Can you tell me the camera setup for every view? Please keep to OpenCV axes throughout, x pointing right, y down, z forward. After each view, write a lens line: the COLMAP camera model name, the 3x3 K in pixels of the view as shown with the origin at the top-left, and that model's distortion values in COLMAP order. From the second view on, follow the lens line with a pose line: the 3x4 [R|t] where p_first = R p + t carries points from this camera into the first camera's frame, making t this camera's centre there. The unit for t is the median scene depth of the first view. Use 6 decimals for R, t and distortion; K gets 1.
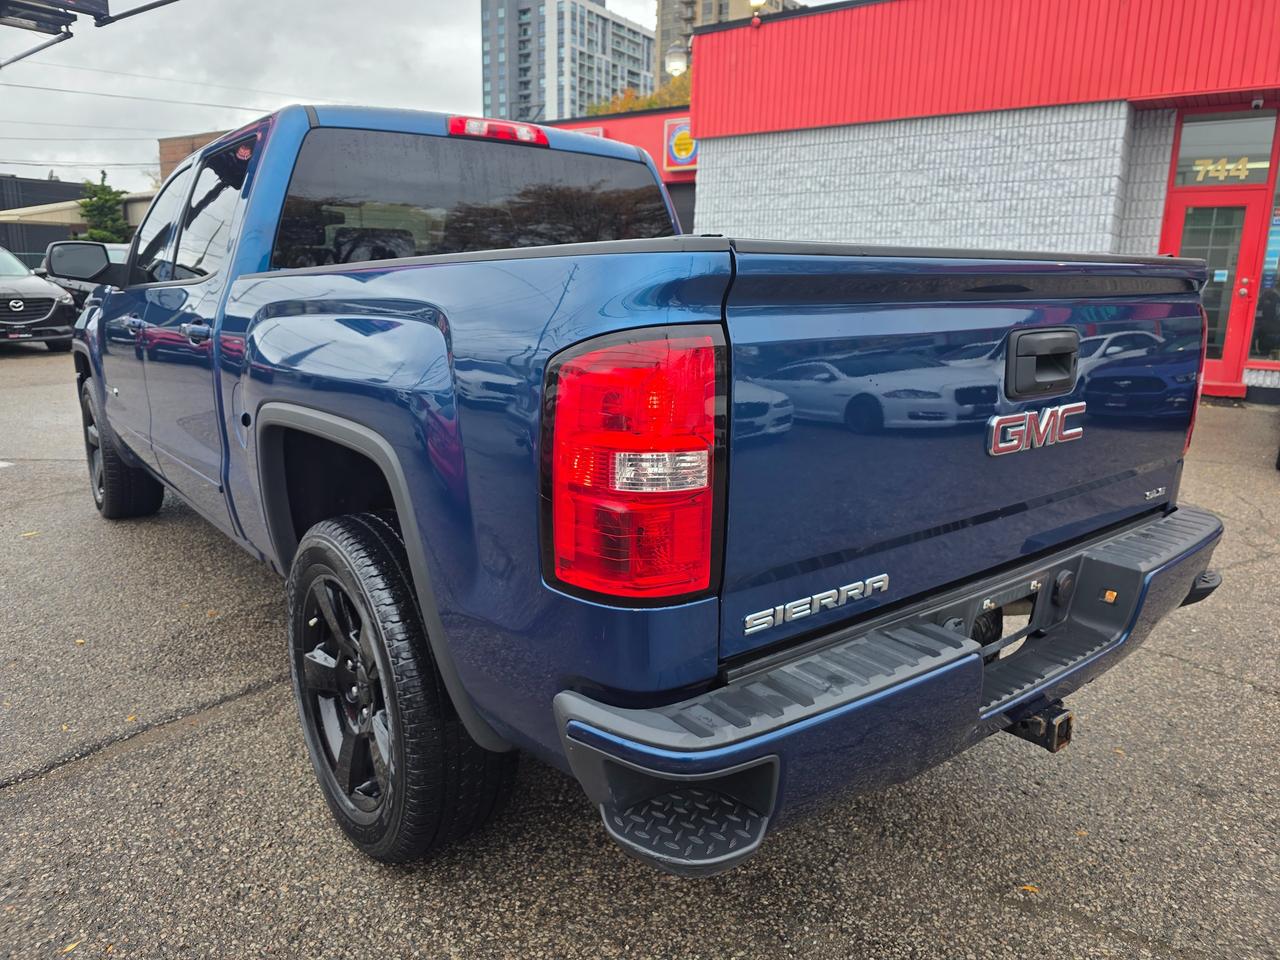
lens RADIAL K [[870.5, 0, 633.4], [0, 870.5, 464.6], [0, 0, 1]] dist [0.042410, -0.047086]
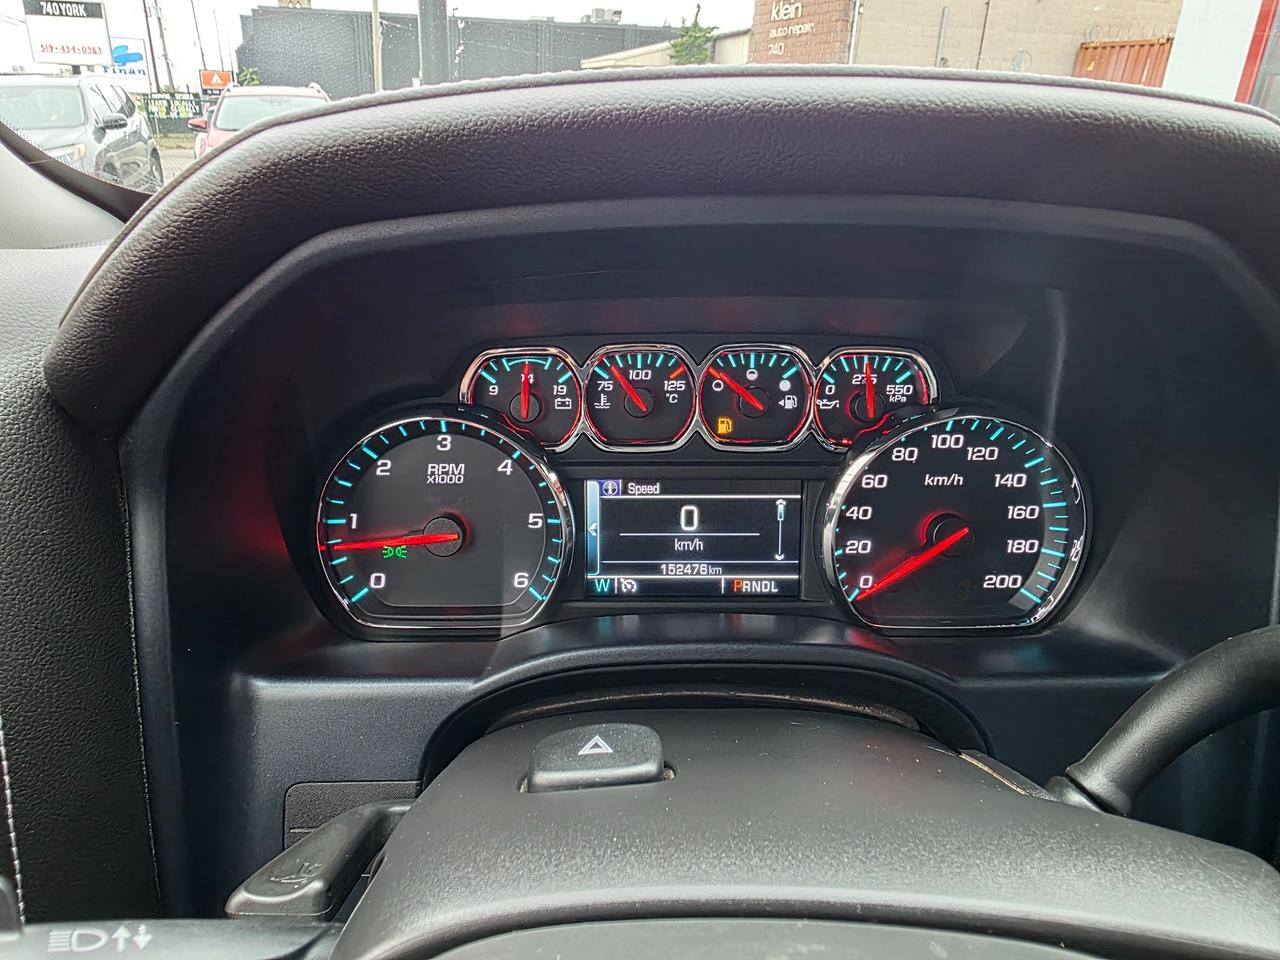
lens RADIAL K [[870.5, 0, 594.6], [0, 870.5, 471.7], [0, 0, 1]] dist [0.042410, -0.047086]
pose [[0.797123, 0.221423, -0.561754, -1.192053], [-0.124621, 0.970636, 0.205754, -0.618434], [0.590817, -0.094005, 0.801310, 2.644769]]
